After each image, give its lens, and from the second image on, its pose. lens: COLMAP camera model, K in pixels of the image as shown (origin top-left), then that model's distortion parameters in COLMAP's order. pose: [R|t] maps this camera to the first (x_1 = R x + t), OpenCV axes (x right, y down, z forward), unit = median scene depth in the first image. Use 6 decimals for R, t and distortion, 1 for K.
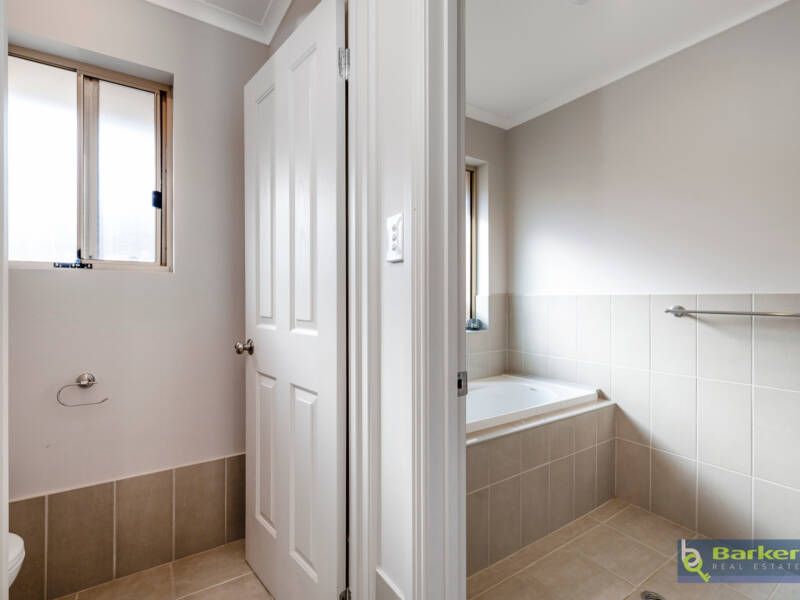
lens RADIAL K [[386.5, 0, 400.0], [0, 386.5, 300.0], [0, 0, 1]] dist [0.000813, -0.000401]
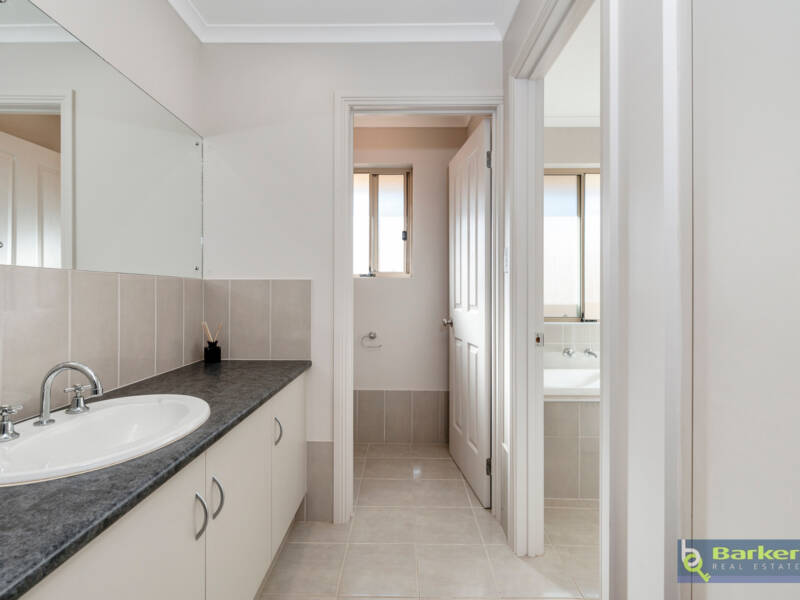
lens RADIAL K [[386.5, 0, 400.0], [0, 386.5, 300.0], [0, 0, 1]] dist [0.000813, -0.000401]
pose [[0.827769, 0.012829, -0.560922, 0.358614], [-0.004195, 0.999852, 0.016677, 0.000259], [0.561053, -0.011452, 0.827701, -0.489571]]
